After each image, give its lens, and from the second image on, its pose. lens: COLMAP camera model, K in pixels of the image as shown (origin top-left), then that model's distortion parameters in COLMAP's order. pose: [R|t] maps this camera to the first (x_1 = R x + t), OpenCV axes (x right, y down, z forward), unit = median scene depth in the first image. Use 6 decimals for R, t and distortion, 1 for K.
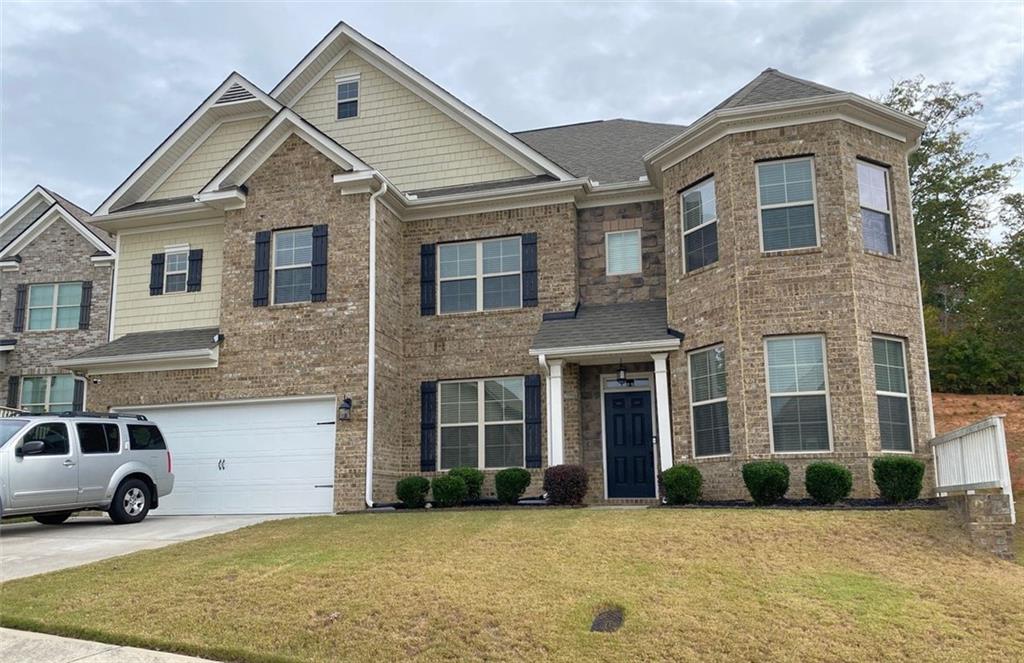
lens RADIAL K [[775.7, 0, 507.8], [0, 775.7, 394.1], [0, 0, 1]] dist [0.039446, -0.014982]
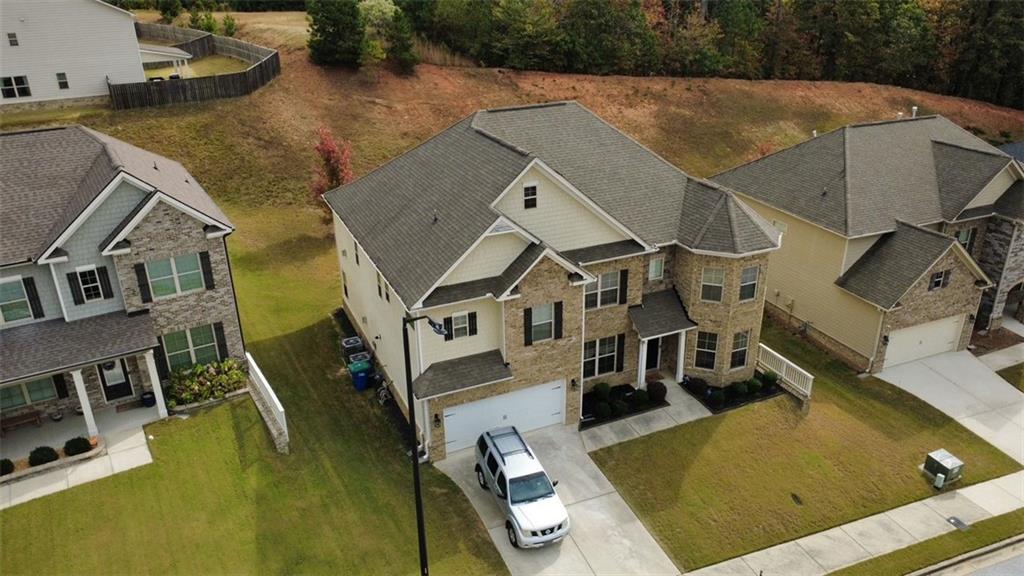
lens RADIAL K [[744.7, 0, 509.9], [0, 744.7, 289.4], [0, 0, 1]] dist [0.001269, 0.002799]
pose [[0.773659, -0.259451, 0.578046, -1.361858], [-0.087817, 0.859602, 0.503361, -1.135706], [-0.627487, -0.440192, 0.642254, -0.069837]]
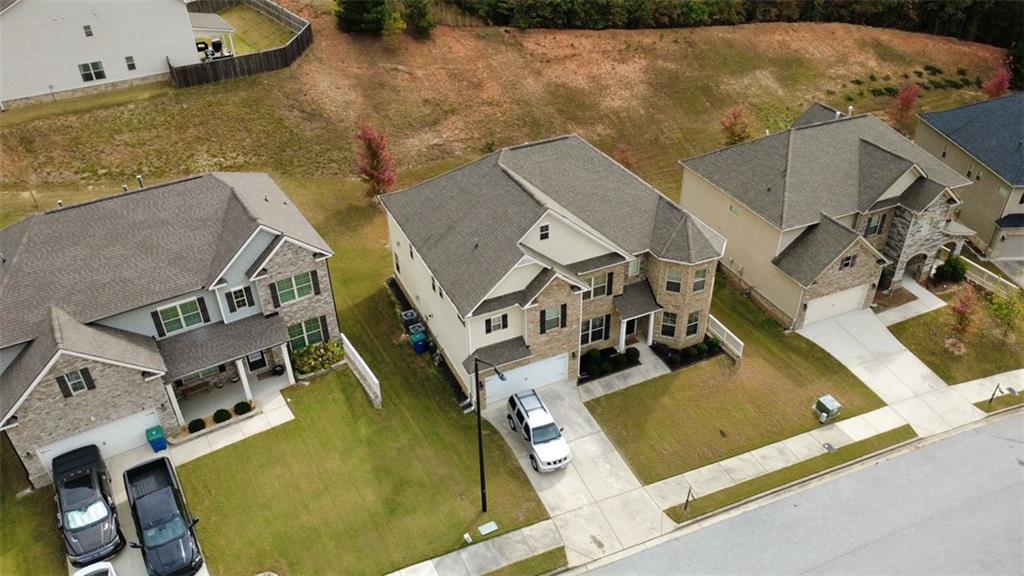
lens RADIAL K [[744.7, 0, 509.9], [0, 744.7, 290.1], [0, 0, 1]] dist [0.001269, 0.002799]
pose [[0.766374, -0.363689, 0.529529, -1.732633], [-0.084967, 0.759675, 0.644729, -1.901029], [-0.636750, -0.539096, 0.551293, -0.280197]]
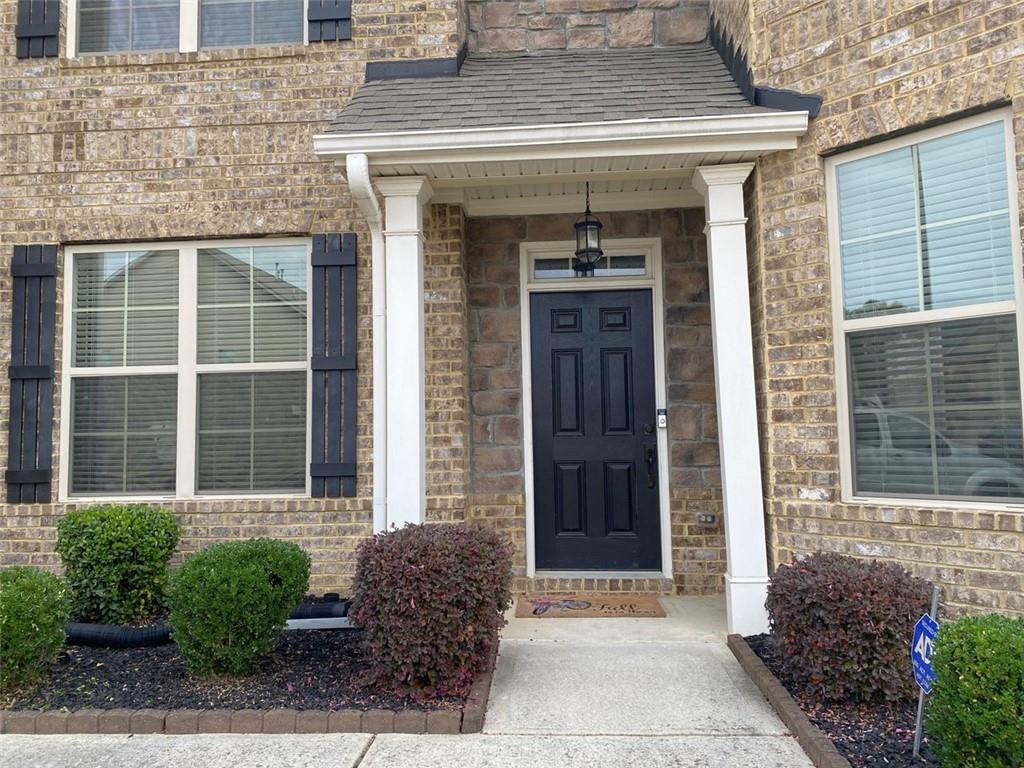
lens RADIAL K [[785.8, 0, 506.2], [0, 785.8, 386.9], [0, 0, 1]] dist [0.038583, -0.044967]
pose [[0.979993, 0.005955, 0.198945, 0.037468], [-0.023444, 0.996048, 0.085672, 0.012092], [-0.197648, -0.088622, 0.976259, 0.624454]]
